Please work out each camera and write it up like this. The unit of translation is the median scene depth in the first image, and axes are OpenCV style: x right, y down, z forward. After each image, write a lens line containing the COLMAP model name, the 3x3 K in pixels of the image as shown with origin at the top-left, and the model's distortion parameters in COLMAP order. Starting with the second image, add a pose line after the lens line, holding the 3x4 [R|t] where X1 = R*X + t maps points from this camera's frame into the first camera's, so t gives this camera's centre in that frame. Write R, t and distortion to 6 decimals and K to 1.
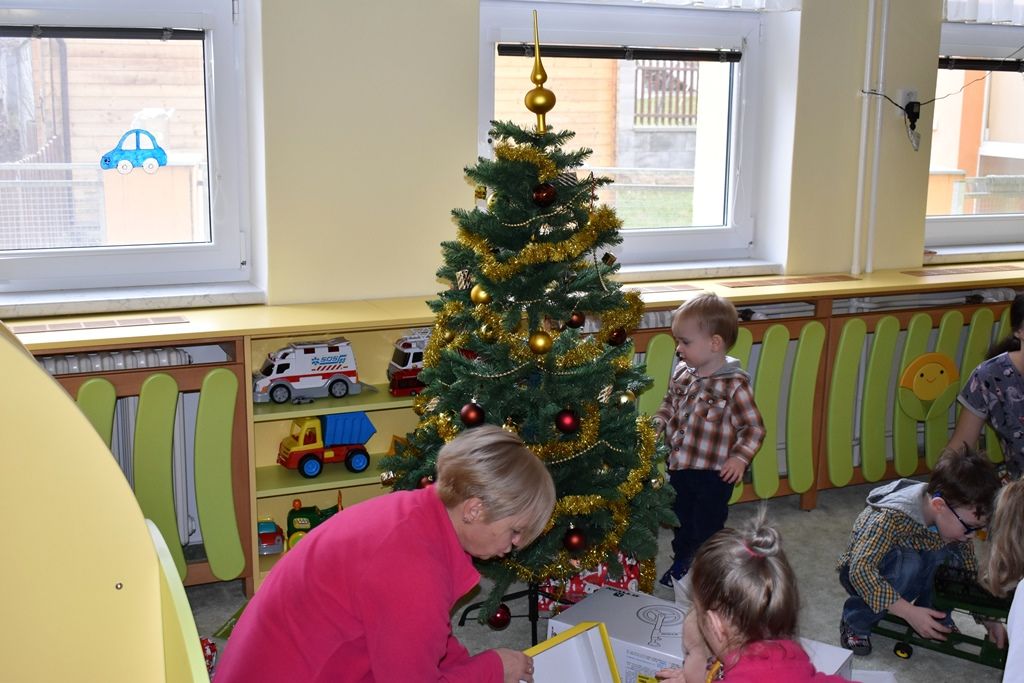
lens RADIAL K [[1220.3, 0, 509.2], [0, 1220.3, 344.8], [0, 0, 1]] dist [-0.027717, 0.000000]
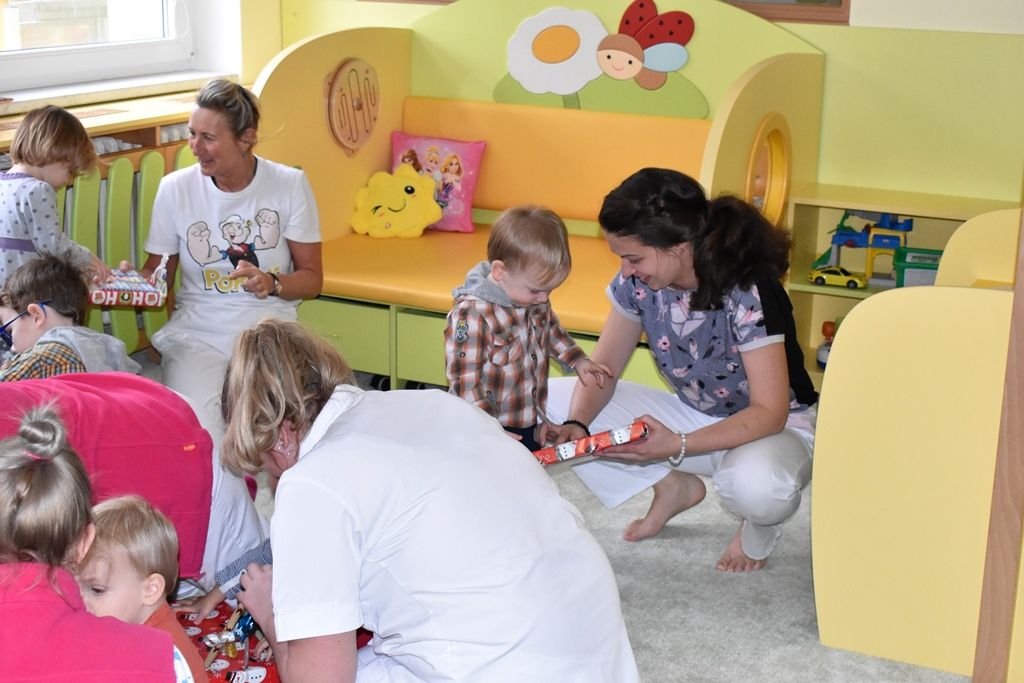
lens RADIAL K [[1658.8, 0, 507.1], [0, 1658.8, 340.4], [0, 0, 1]] dist [-0.001646, 0.000000]
pose [[0.777019, -0.162957, 0.608018, -0.698818], [0.125595, 0.986623, 0.103924, 0.053436], [-0.616820, -0.004387, 0.787092, -0.280555]]
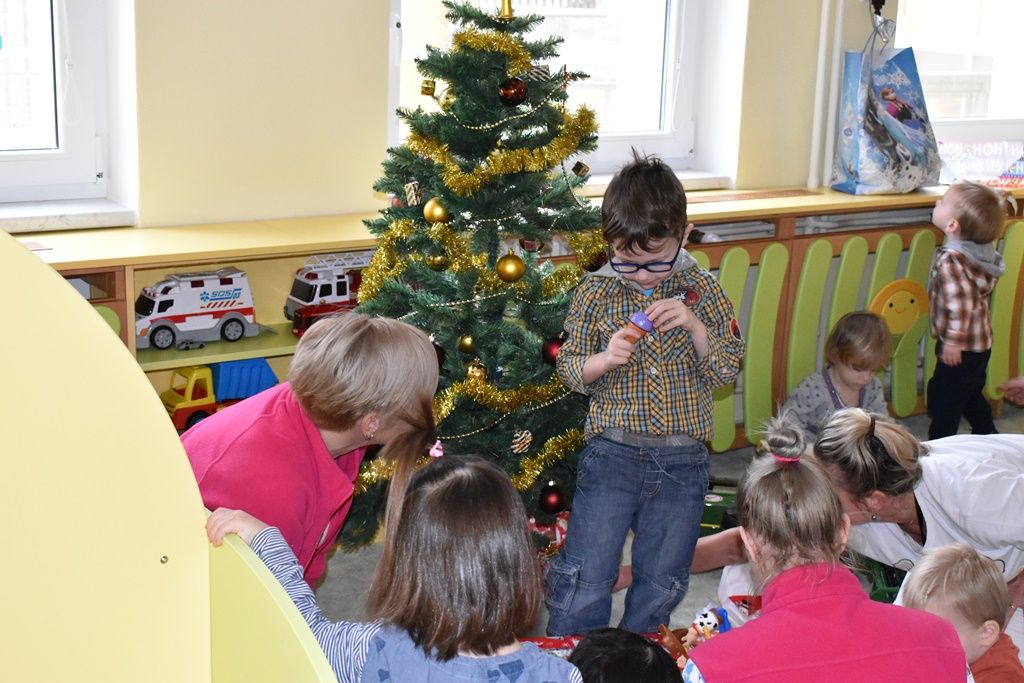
lens RADIAL K [[1554.0, 0, 518.3], [0, 1554.0, 345.5], [0, 0, 1]] dist [0.035372, 0.000000]
pose [[0.986388, -0.019892, 0.163226, -0.129199], [0.013780, 0.999164, 0.038489, 0.009467], [-0.163855, -0.035715, 0.985838, -0.056563]]
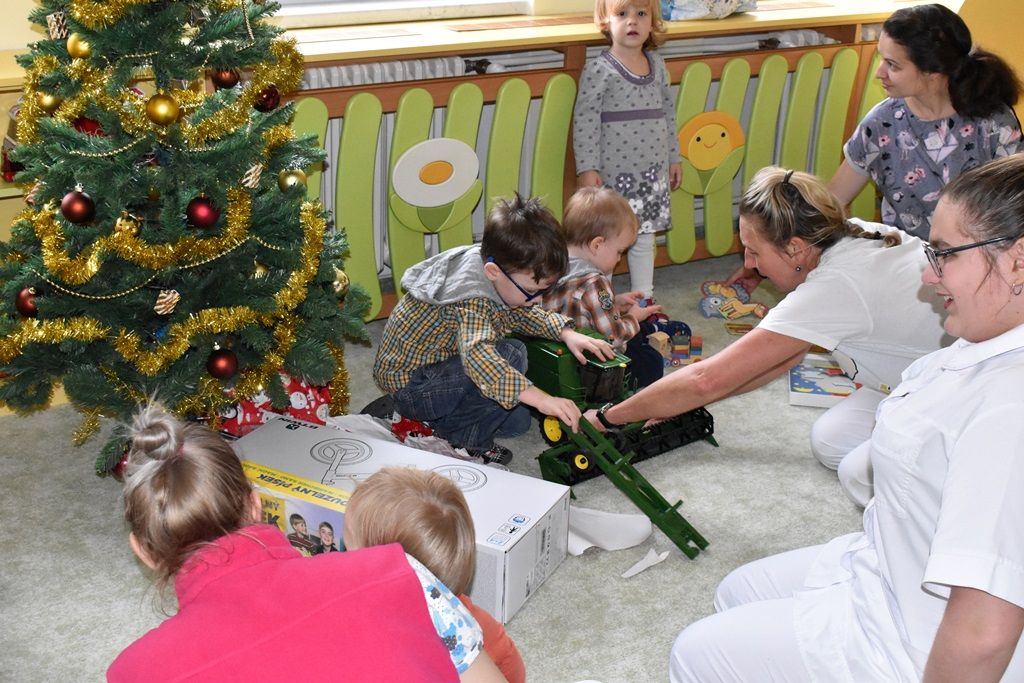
lens RADIAL K [[1459.8, 0, 523.2], [0, 1459.8, 316.5], [0, 0, 1]] dist [-0.013507, 0.000000]
pose [[0.989133, -0.033009, 0.143273, 0.100457], [0.011236, 0.988593, 0.150194, -0.007491], [-0.146596, -0.146952, 0.978220, 0.053601]]
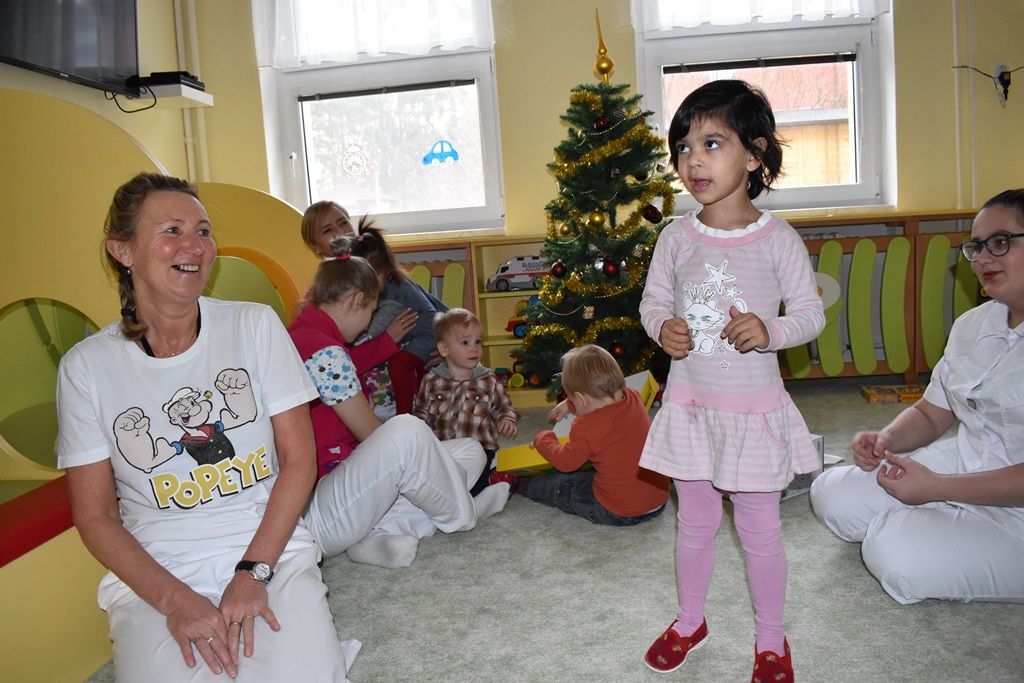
lens RADIAL K [[794.0, 0, 514.5], [0, 794.0, 348.9], [0, 0, 1]] dist [-0.092252, 0.012010]
pose [[0.852005, 0.001420, -0.523532, 0.401142], [-0.036259, 0.997755, -0.056303, 0.193328], [0.522276, 0.066953, 0.850144, 0.110790]]
